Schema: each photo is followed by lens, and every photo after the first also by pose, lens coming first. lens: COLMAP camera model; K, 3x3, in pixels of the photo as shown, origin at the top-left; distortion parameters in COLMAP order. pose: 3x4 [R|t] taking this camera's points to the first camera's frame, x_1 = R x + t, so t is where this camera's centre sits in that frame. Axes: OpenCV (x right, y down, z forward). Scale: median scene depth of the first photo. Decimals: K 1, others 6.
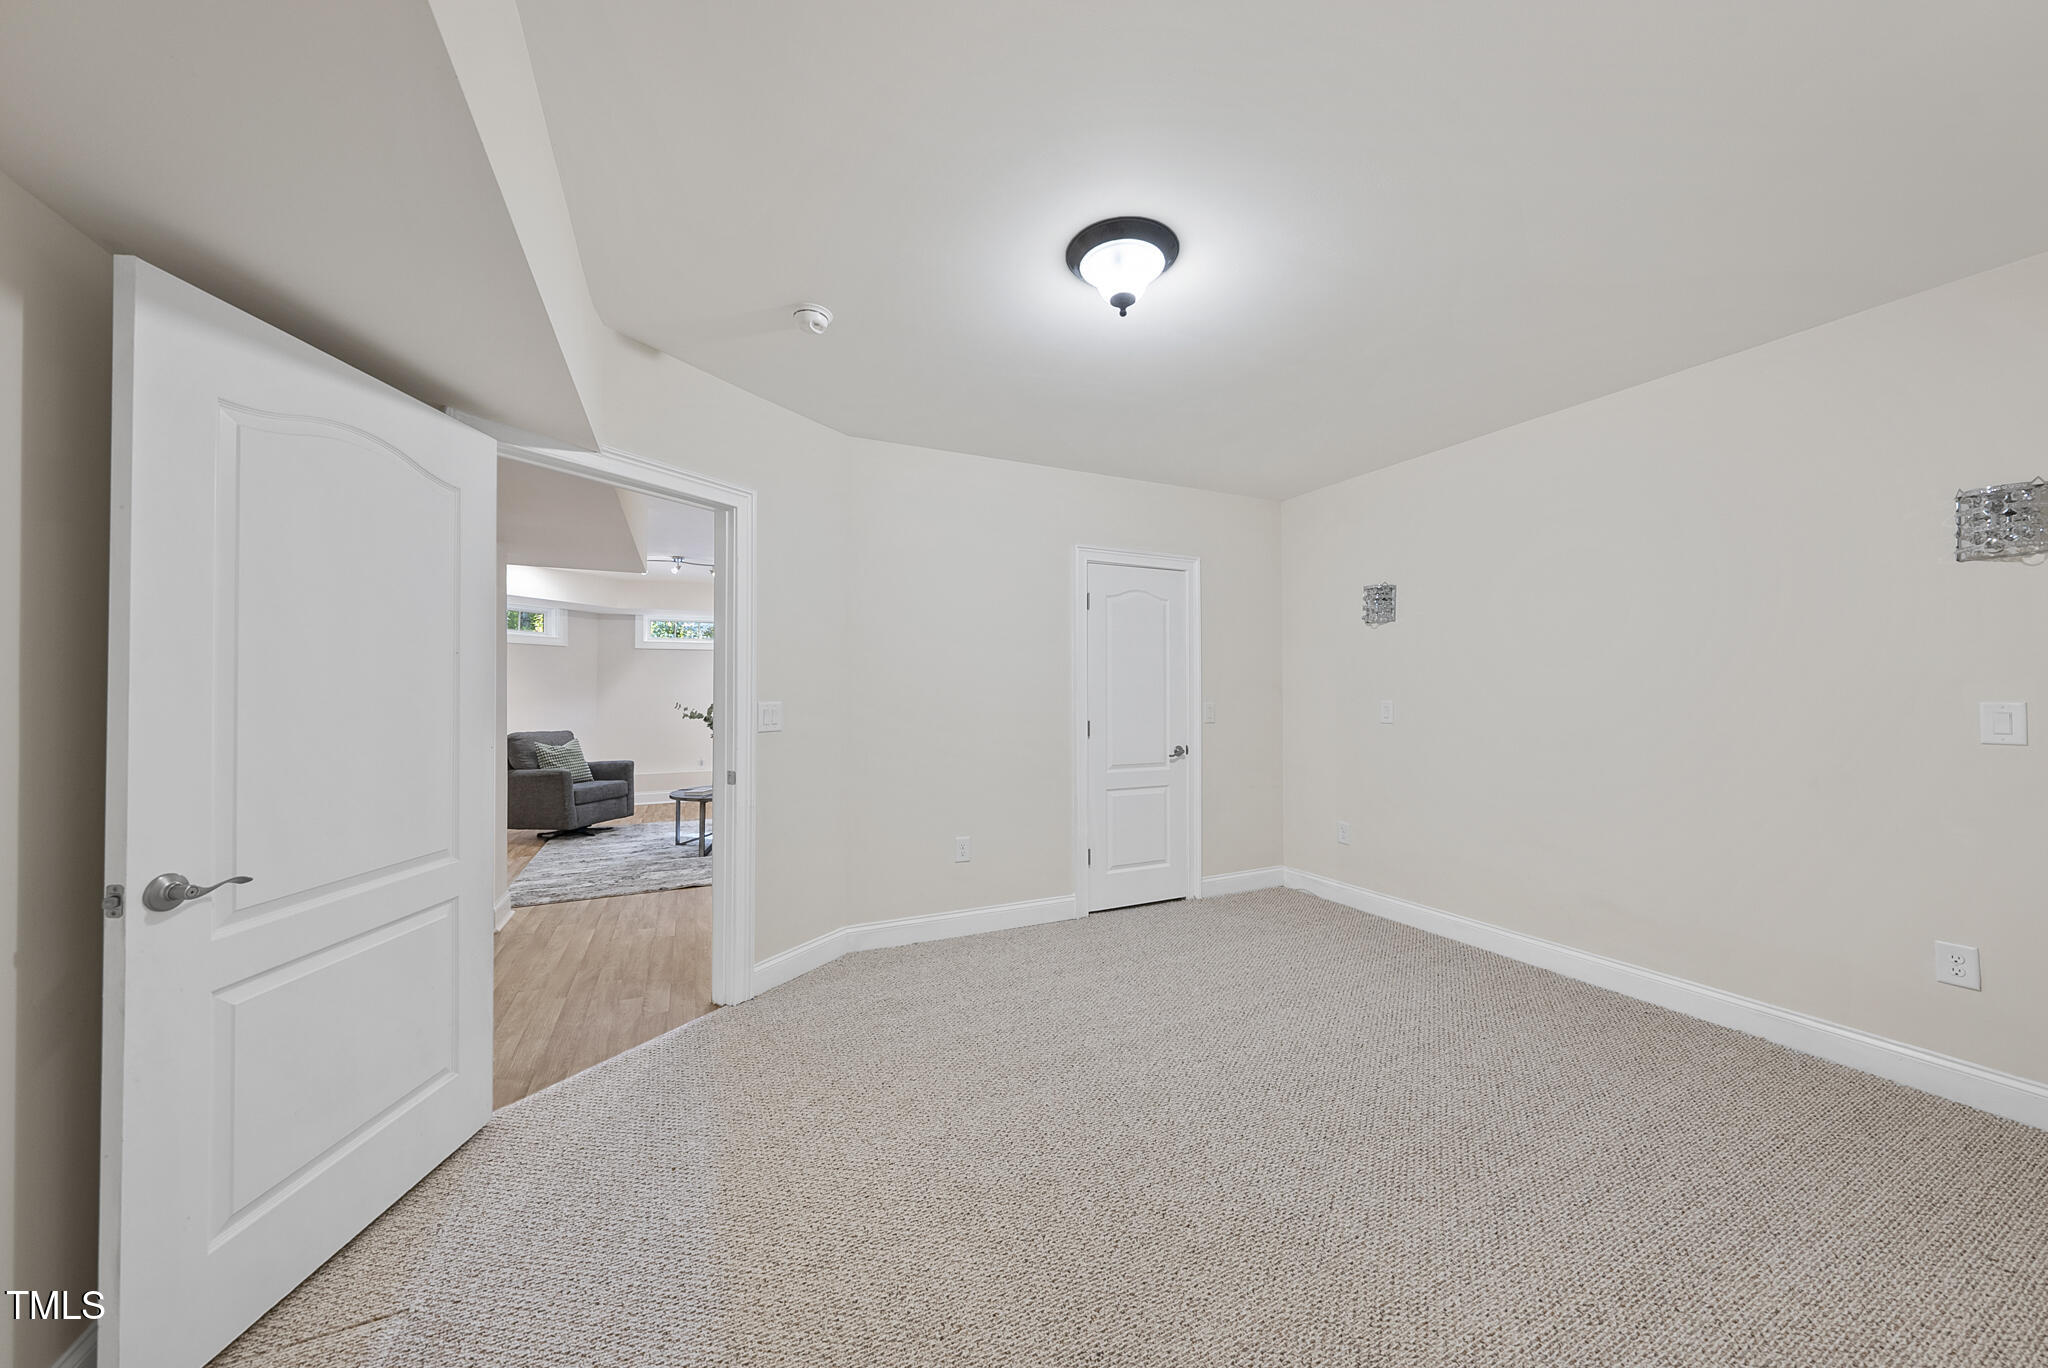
lens RADIAL K [[698.2, 0, 1024.0], [0, 698.2, 684.0], [0, 0, 1]] dist [-0.006867, 0.001303]
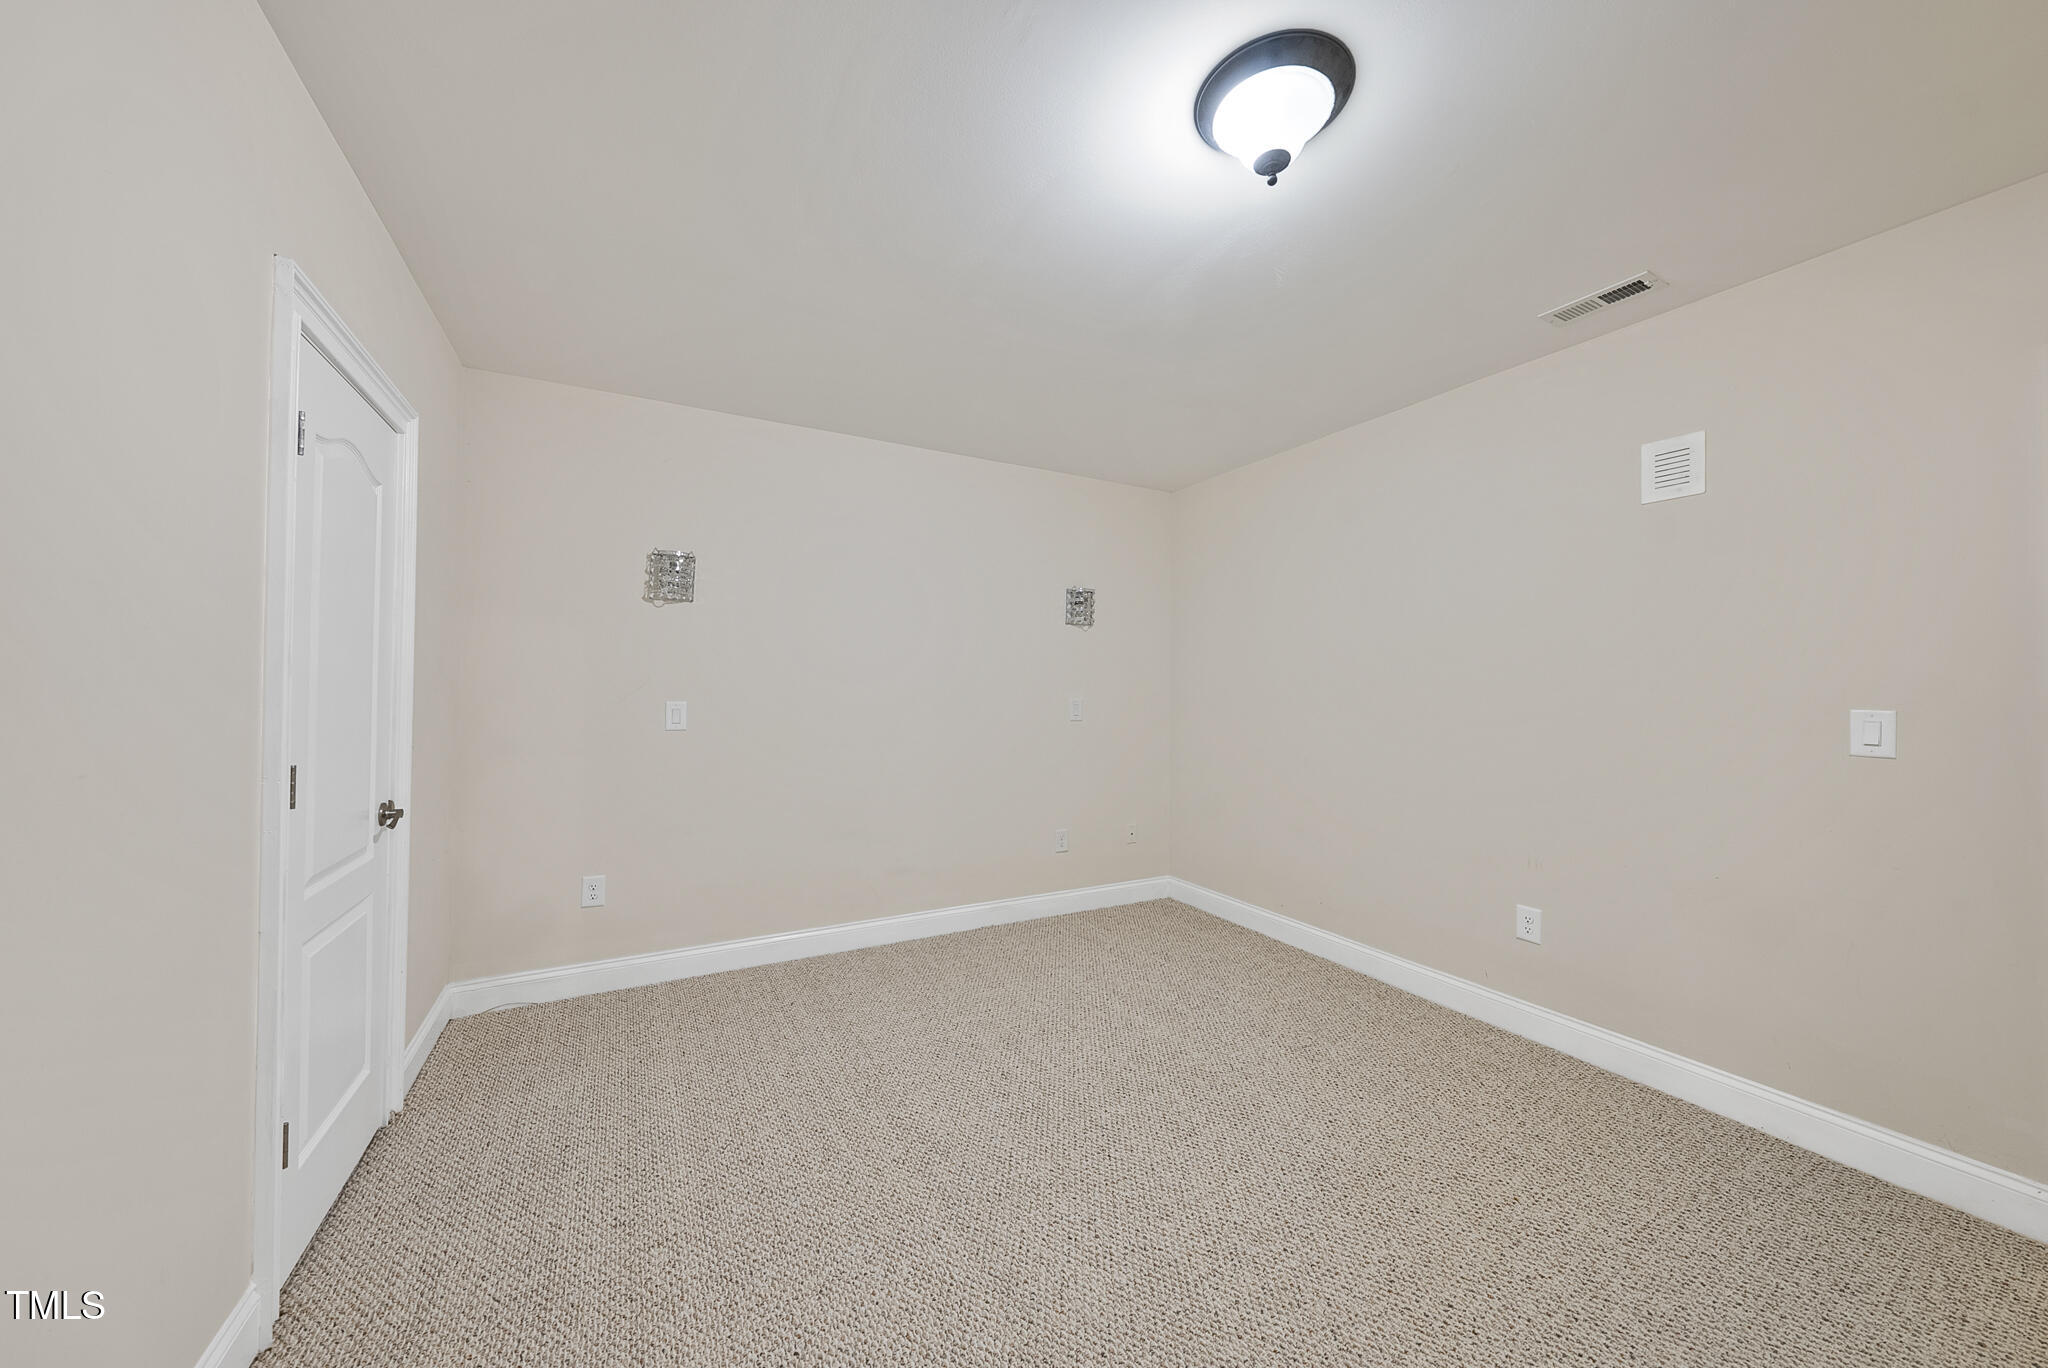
lens RADIAL K [[698.2, 0, 1024.0], [0, 698.2, 684.0], [0, 0, 1]] dist [-0.006867, 0.001303]
pose [[-0.061025, 0.020459, 0.997927, -0.377228], [-0.015635, 0.999648, -0.021450, 0.018216], [-0.998014, -0.016912, -0.060683, 0.857187]]
